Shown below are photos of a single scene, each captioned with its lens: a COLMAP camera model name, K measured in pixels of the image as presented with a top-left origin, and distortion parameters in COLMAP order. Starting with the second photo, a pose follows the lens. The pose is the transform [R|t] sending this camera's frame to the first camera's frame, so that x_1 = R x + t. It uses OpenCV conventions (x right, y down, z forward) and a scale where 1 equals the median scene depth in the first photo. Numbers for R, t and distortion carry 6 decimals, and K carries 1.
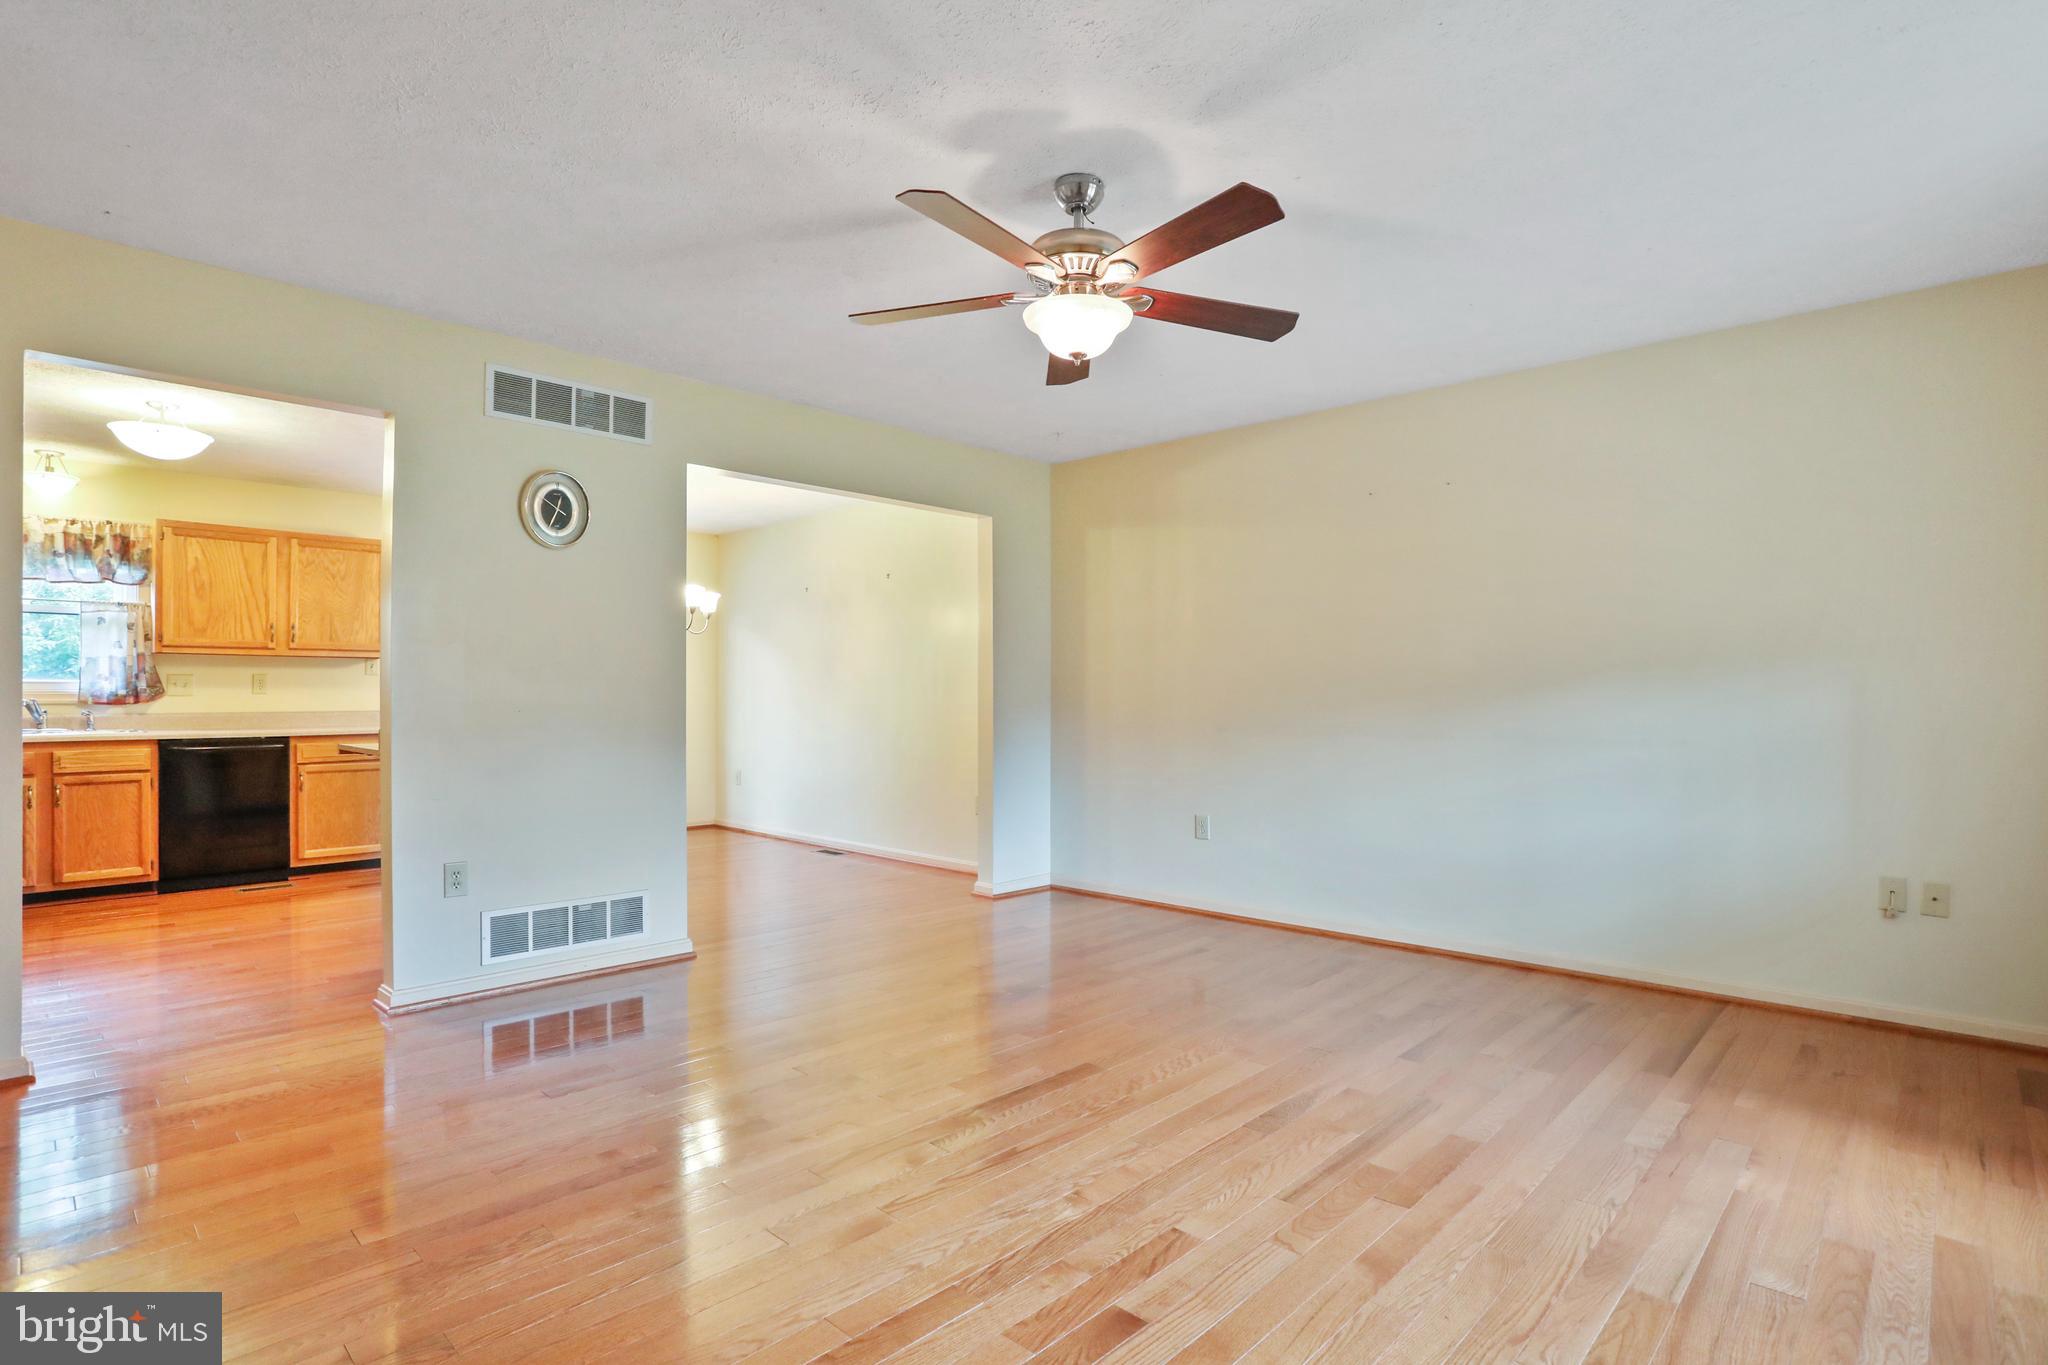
lens RADIAL K [[999.7, 0, 1040.2], [0, 999.7, 692.2], [0, 0, 1]] dist [-0.055898, 0.014684]
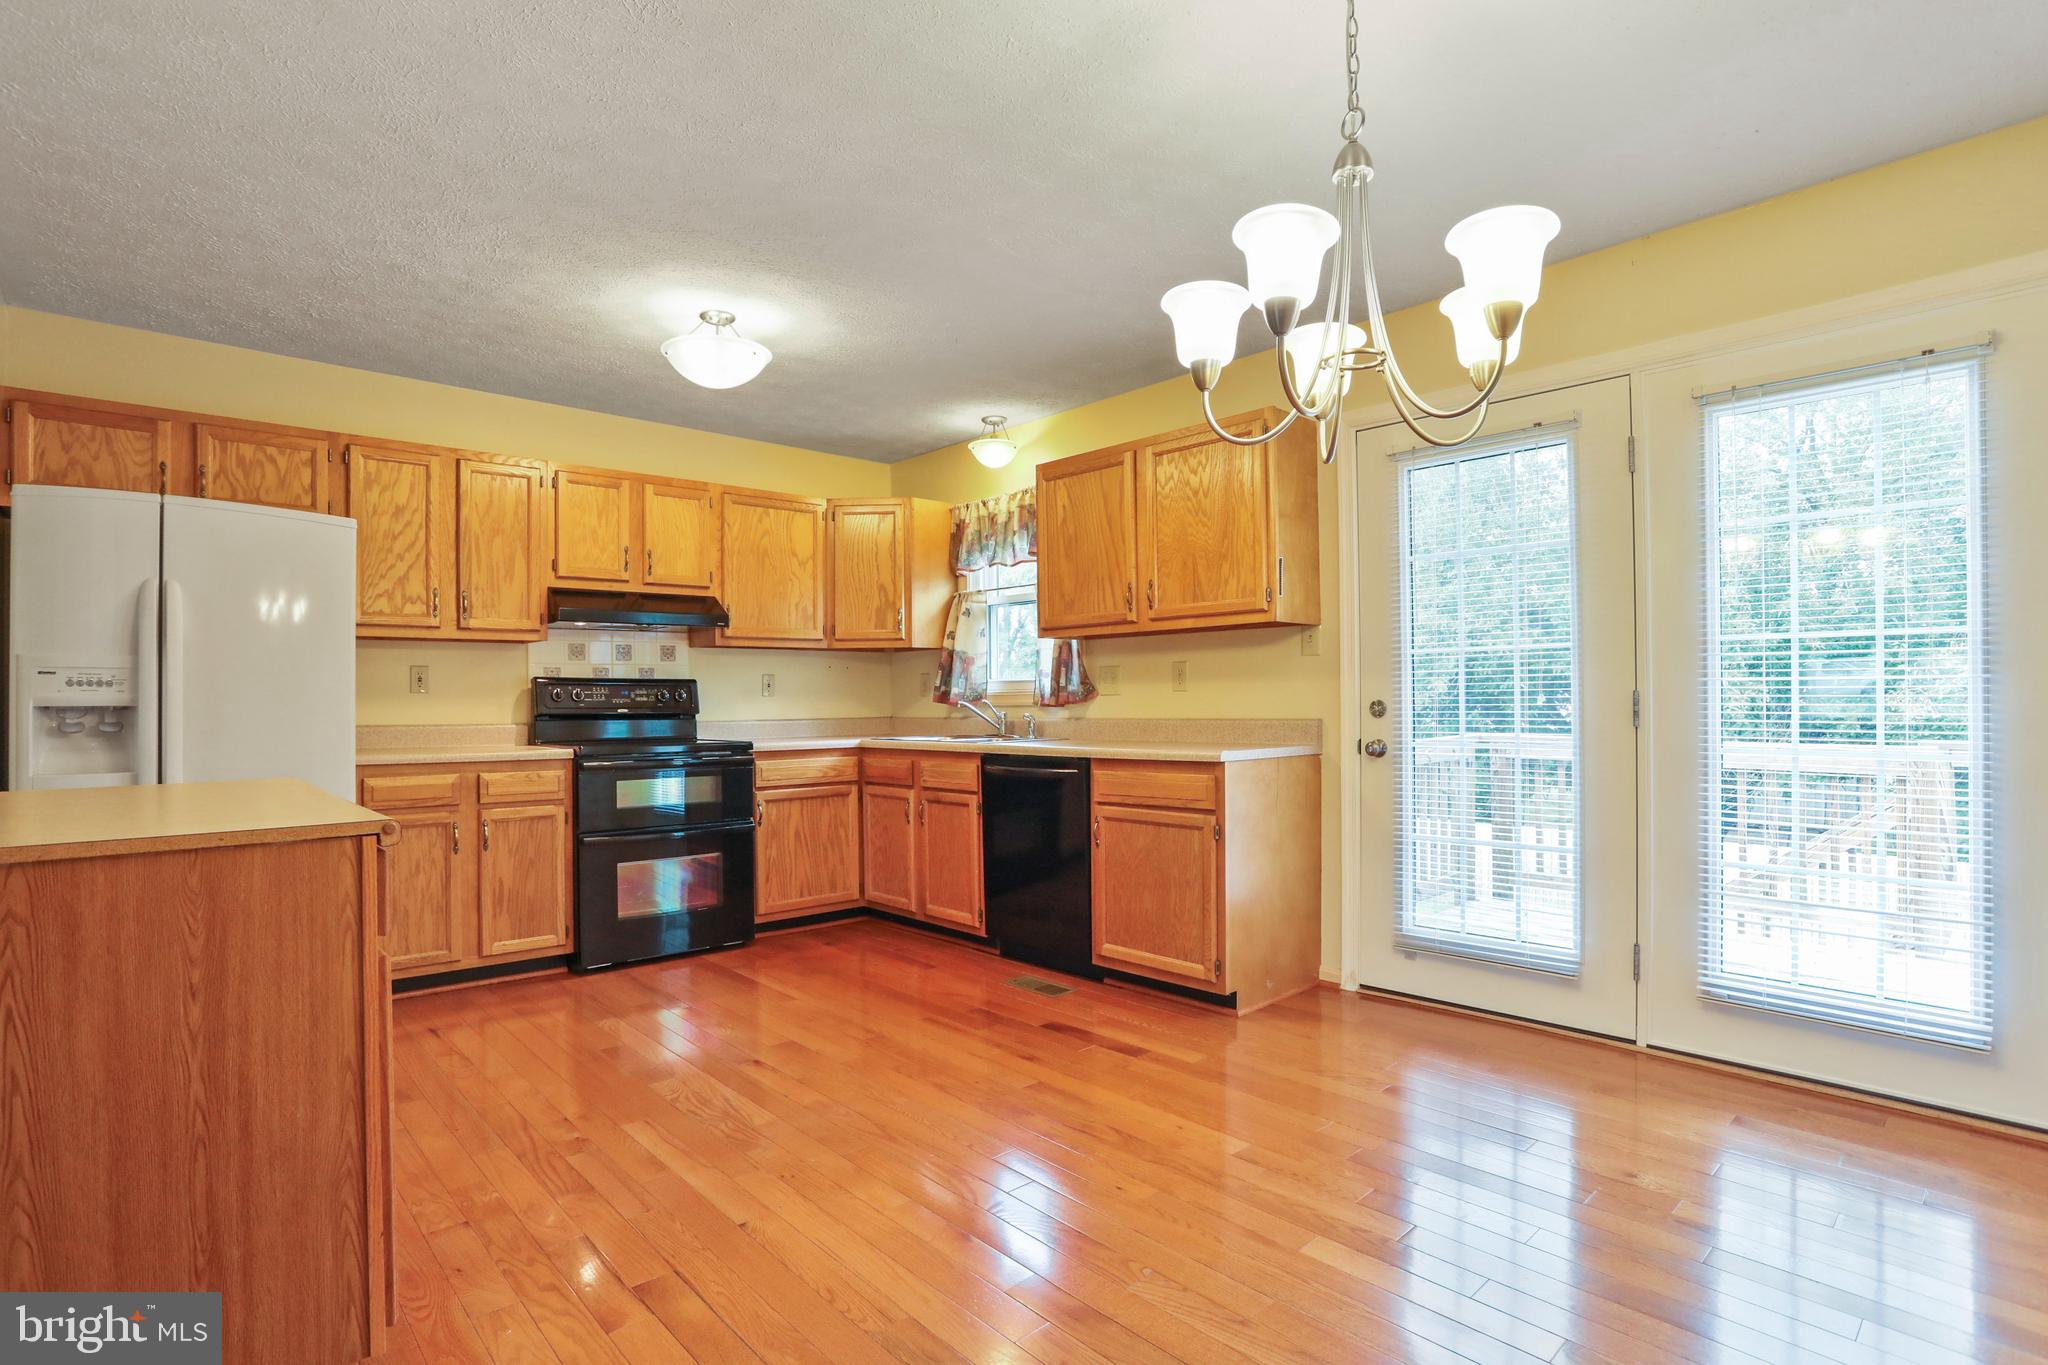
lens RADIAL K [[999.7, 0, 1027.3], [0, 999.7, 687.5], [0, 0, 1]] dist [-0.055898, 0.014684]
pose [[-0.065295, -0.015407, -0.997747, -0.120621], [0.012112, 0.999795, -0.016231, 0.010202], [0.997792, -0.013144, -0.065095, 1.027544]]
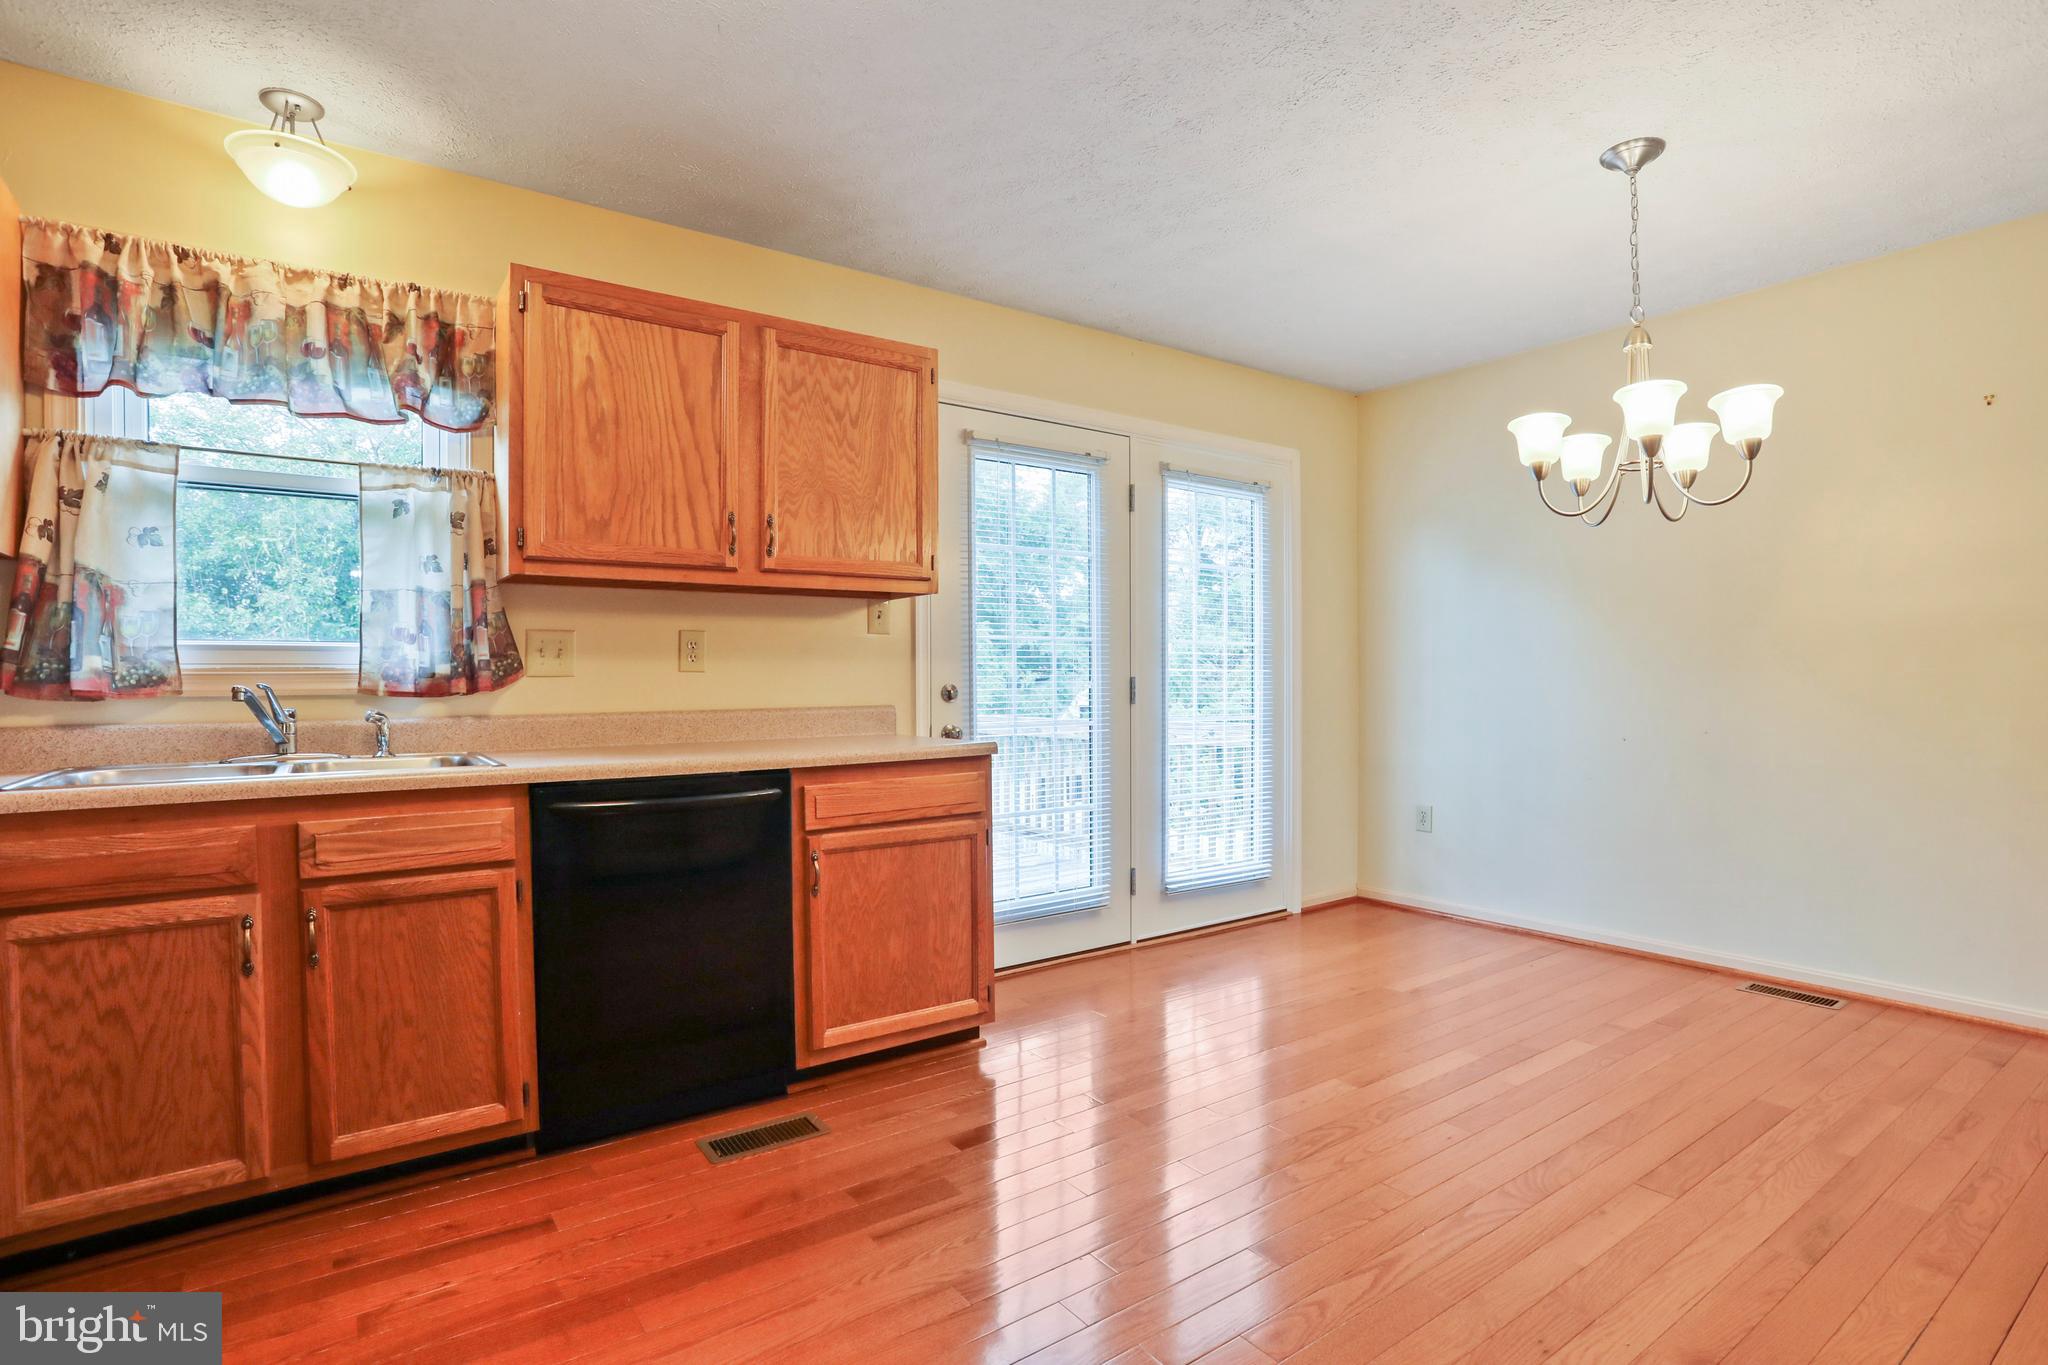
lens RADIAL K [[999.7, 0, 1022.0], [0, 999.7, 691.8], [0, 0, 1]] dist [-0.055898, 0.014684]
pose [[0.978763, -0.006896, -0.204881, -0.597949], [0.010113, 0.999841, 0.014659, 0.006824], [0.204748, -0.016420, 0.978677, 0.607256]]
